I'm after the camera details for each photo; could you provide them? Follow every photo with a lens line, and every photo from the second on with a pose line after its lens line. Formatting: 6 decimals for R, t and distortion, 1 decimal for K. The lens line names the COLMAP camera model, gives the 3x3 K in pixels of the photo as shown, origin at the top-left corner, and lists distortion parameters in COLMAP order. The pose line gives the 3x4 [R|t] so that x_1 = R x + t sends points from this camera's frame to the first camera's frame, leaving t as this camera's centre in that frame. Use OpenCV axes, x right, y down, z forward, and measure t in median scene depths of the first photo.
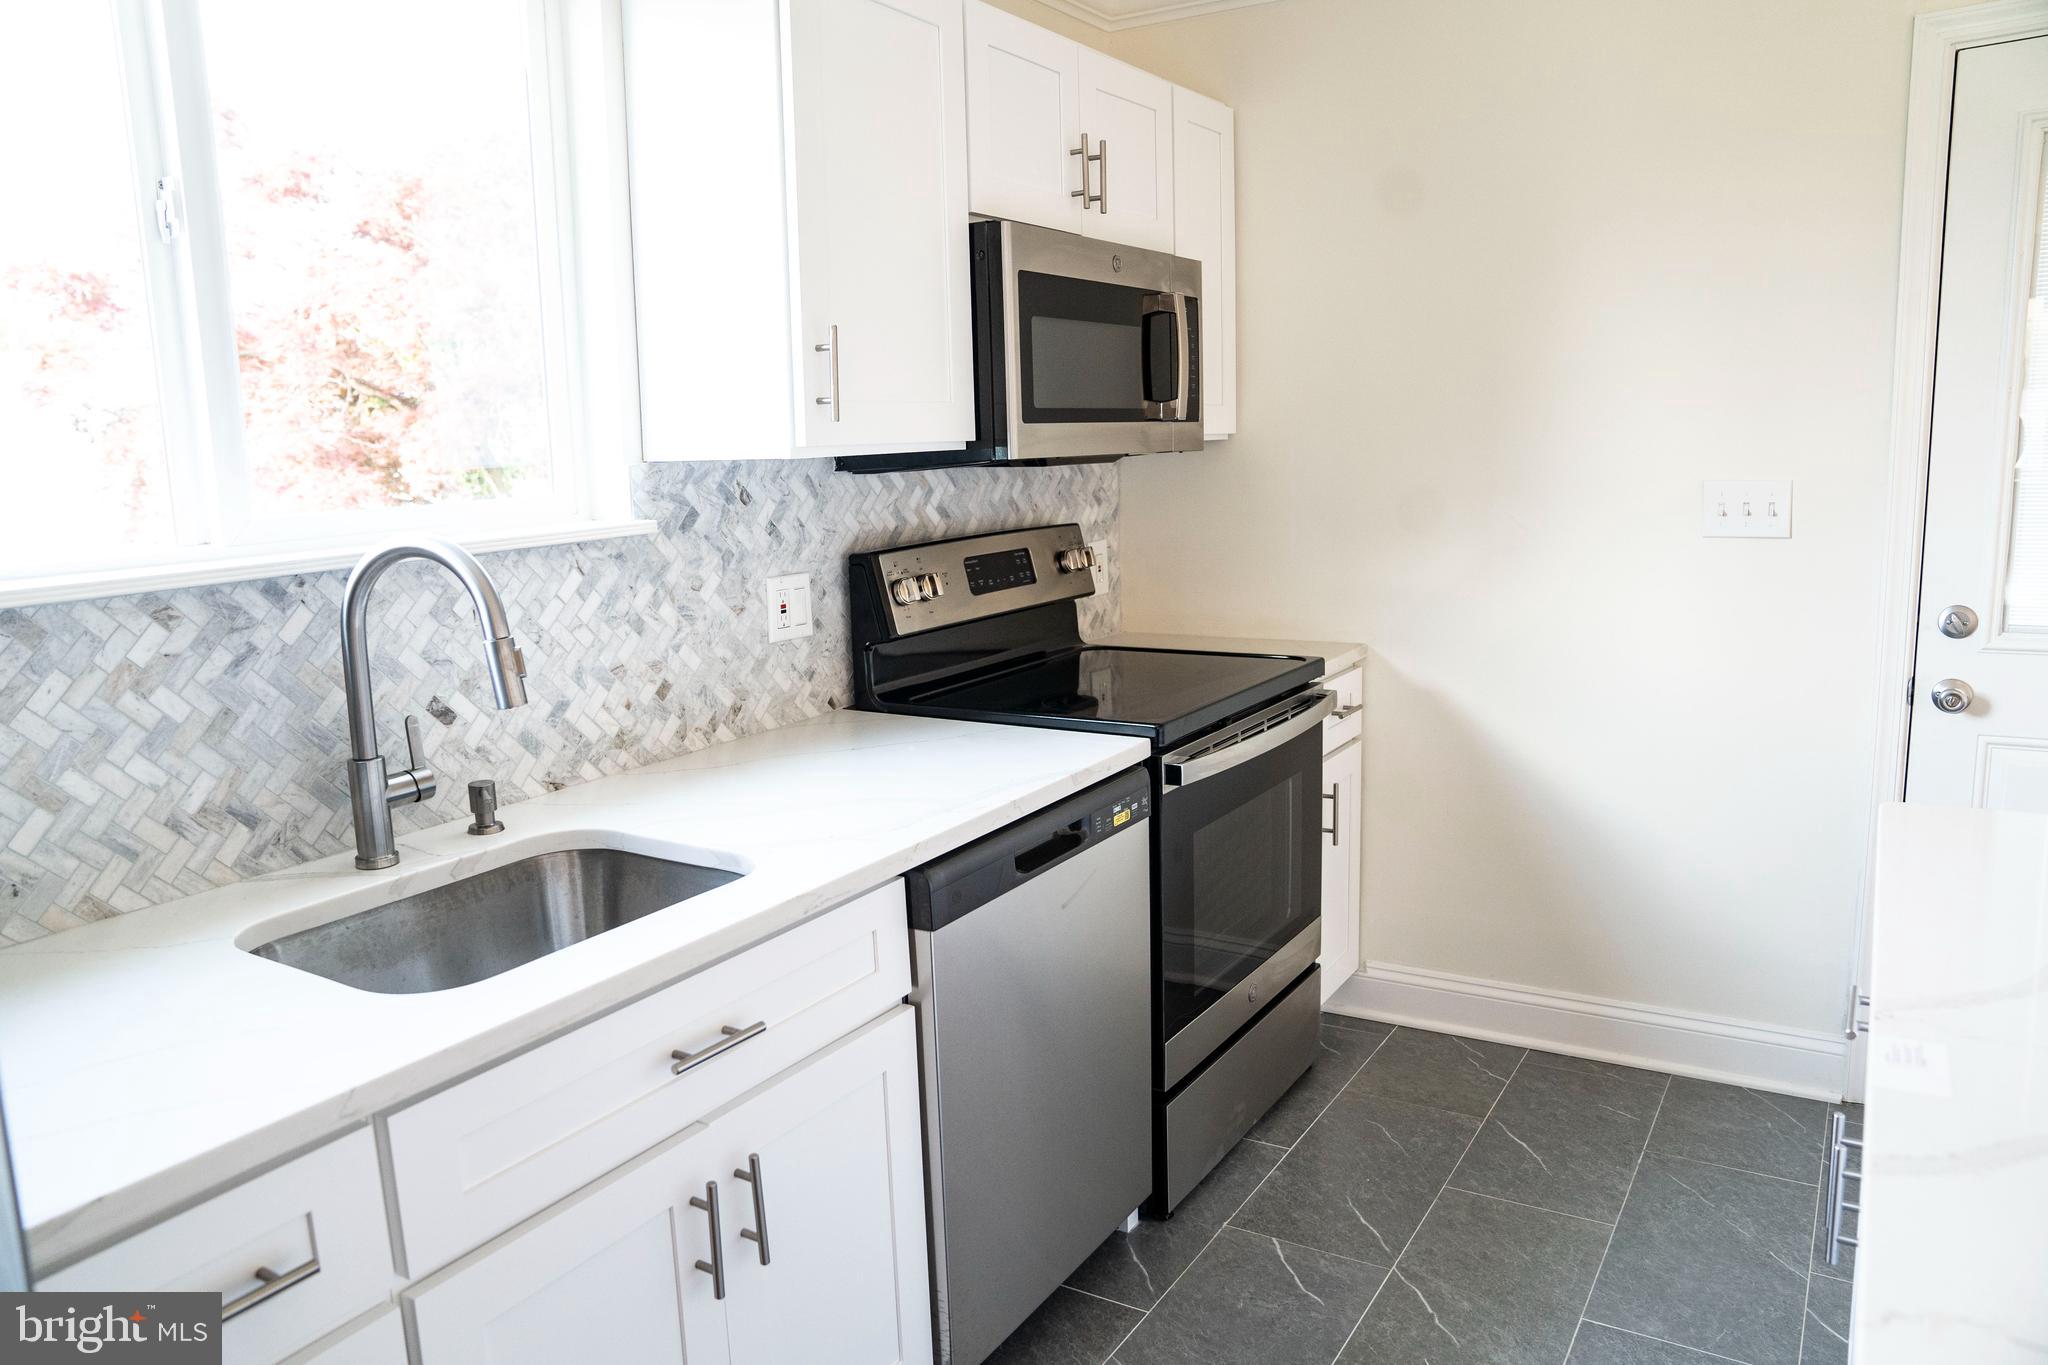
lens RADIAL K [[1455.1, 0, 1016.7], [0, 1455.1, 666.1], [0, 0, 1]] dist [-0.109703, 0.073401]
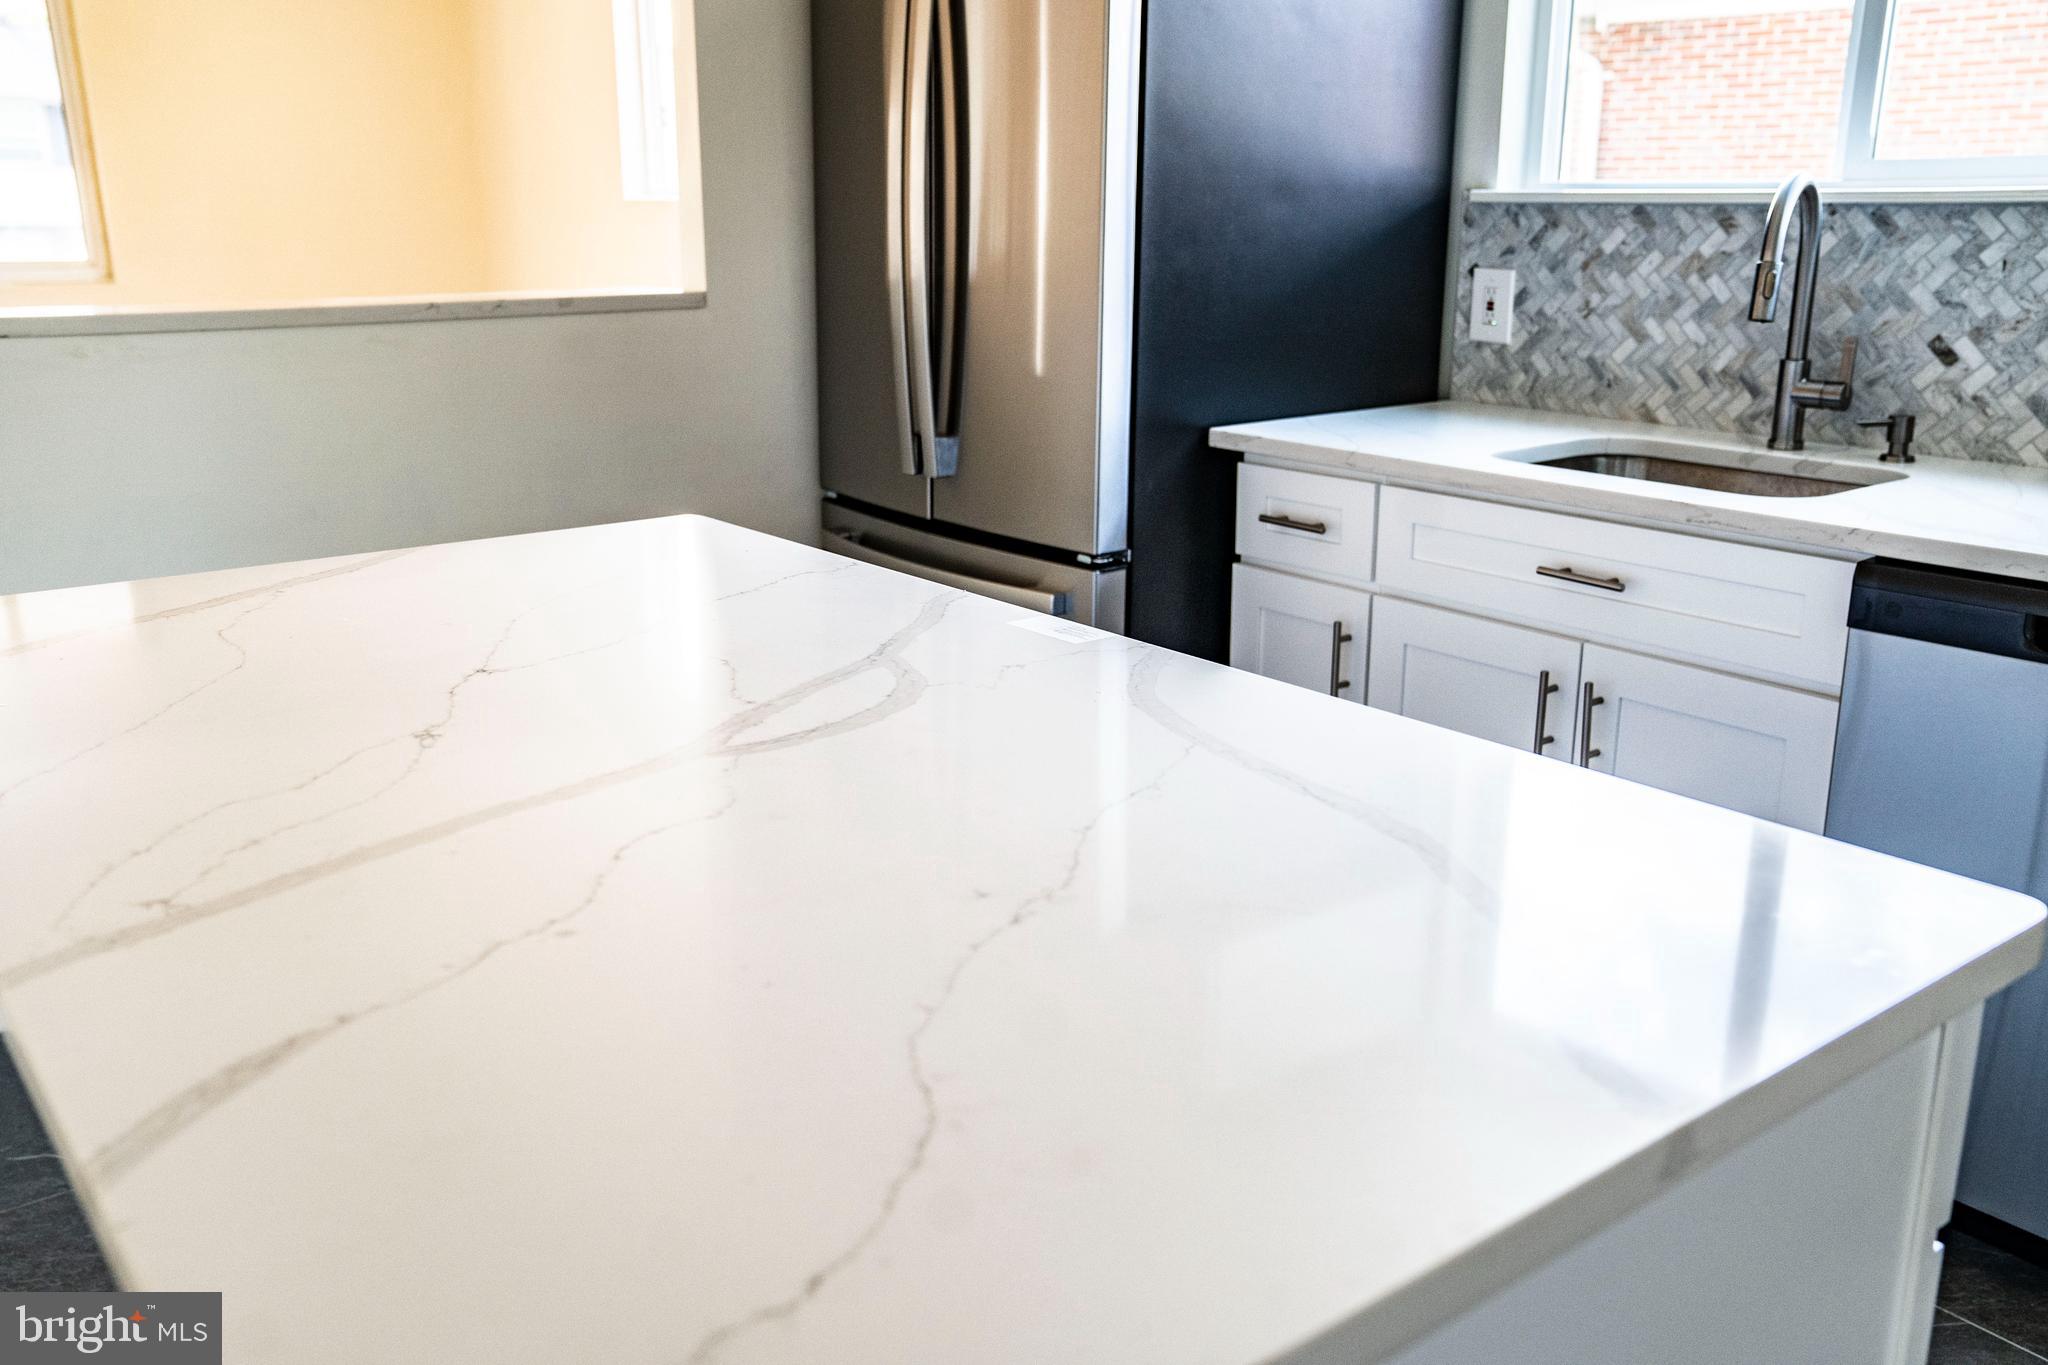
lens RADIAL K [[1761.3, 0, 1012.8], [0, 1761.3, 674.5], [0, 0, 1]] dist [-0.043453, 0.099039]
pose [[-0.352529, 0.280288, -0.892839, 0.966554], [-0.138570, 0.927938, 0.346020, -0.090386], [0.925485, 0.245702, -0.288285, 0.695261]]
